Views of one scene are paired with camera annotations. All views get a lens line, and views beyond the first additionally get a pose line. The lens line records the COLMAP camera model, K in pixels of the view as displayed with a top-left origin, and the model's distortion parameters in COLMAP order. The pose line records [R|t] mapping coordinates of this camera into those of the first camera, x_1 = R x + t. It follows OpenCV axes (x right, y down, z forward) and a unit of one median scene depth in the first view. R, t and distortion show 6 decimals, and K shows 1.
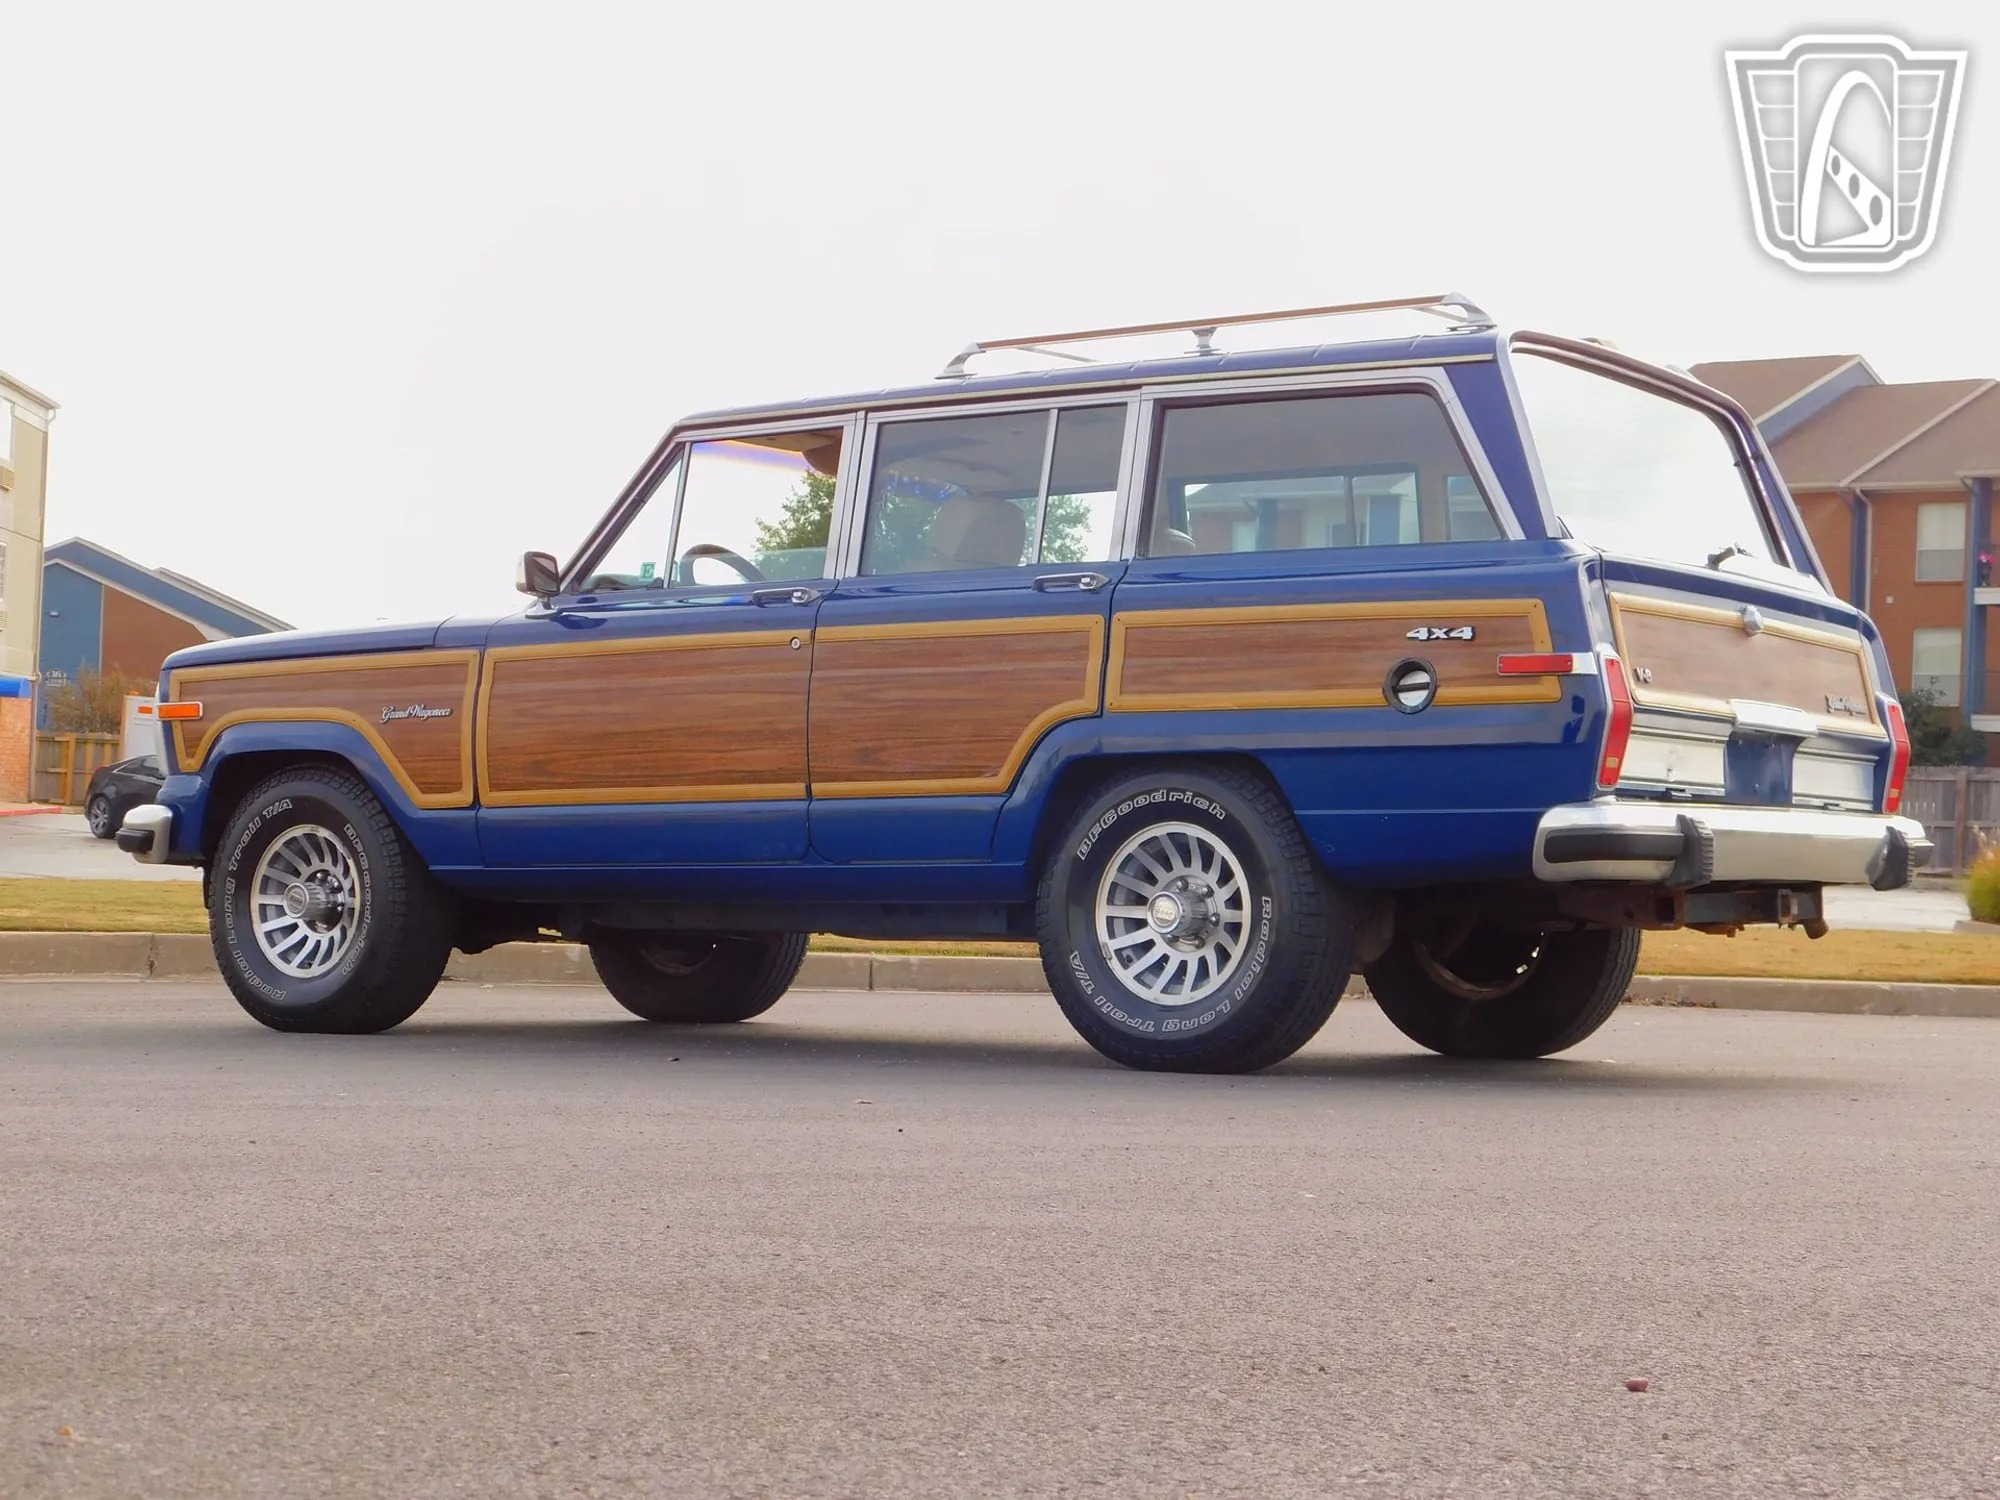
lens RADIAL K [[3543.0, 0, 998.7], [0, 3543.0, 750.5], [0, 0, 1]] dist [0.025829, -0.010297]
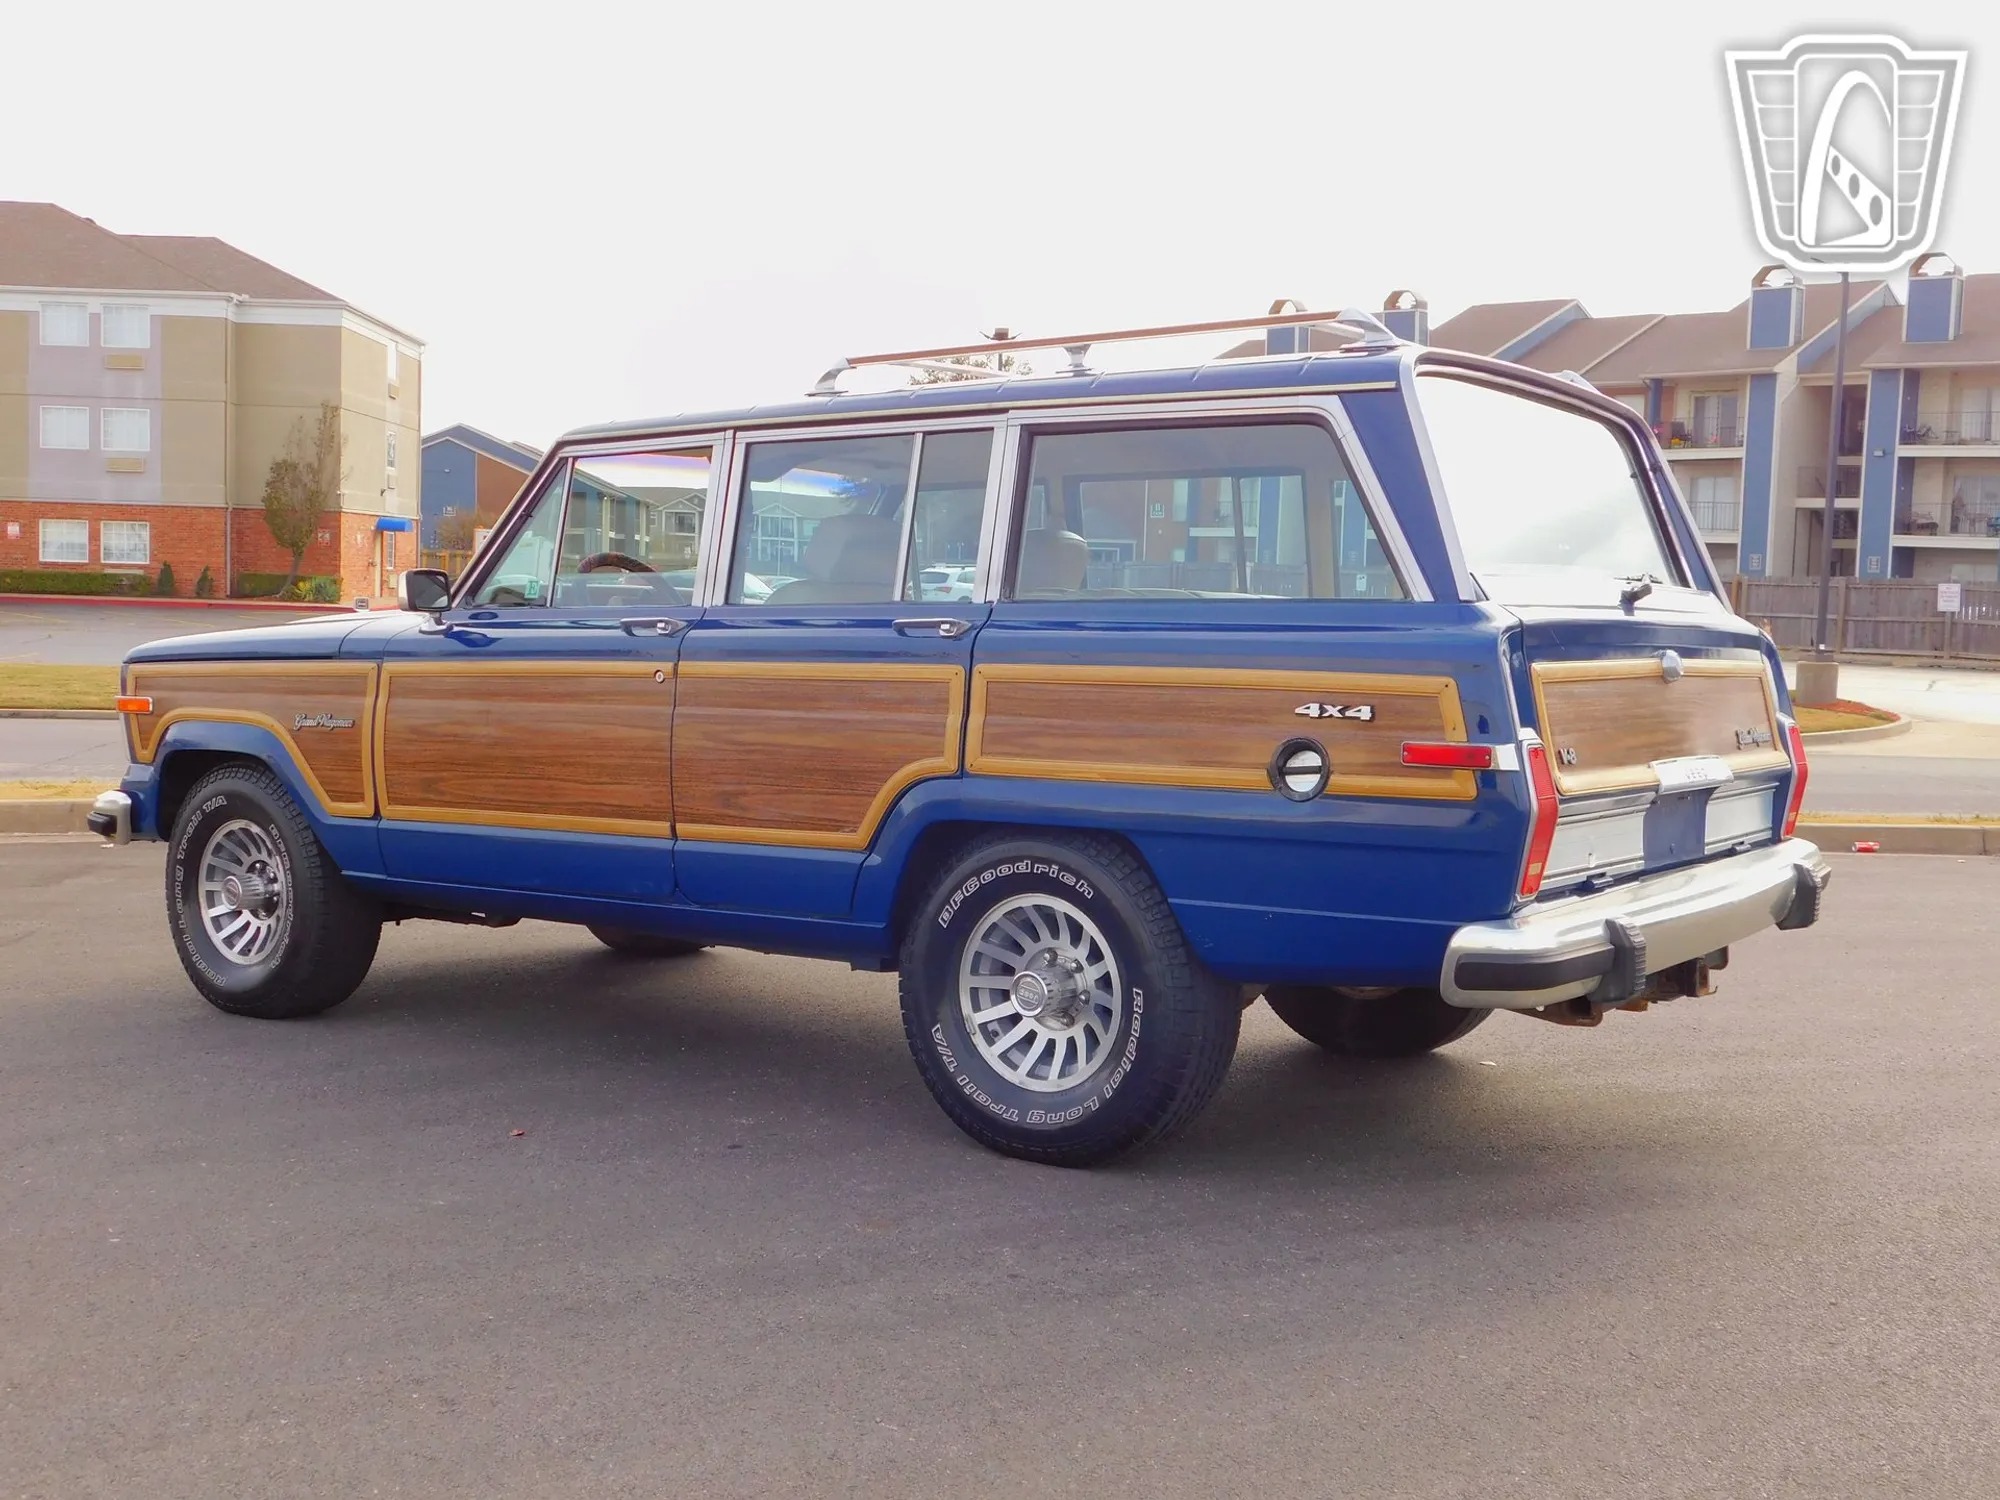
lens RADIAL K [[2126.5, 0, 998.9], [0, 2126.5, 754.6], [0, 0, 1]] dist [0.001233, -0.007567]
pose [[0.999804, -0.005549, -0.019017, 0.048943], [0.007411, 0.995029, 0.099305, -0.069974], [0.018371, -0.099427, 0.994875, 0.448328]]
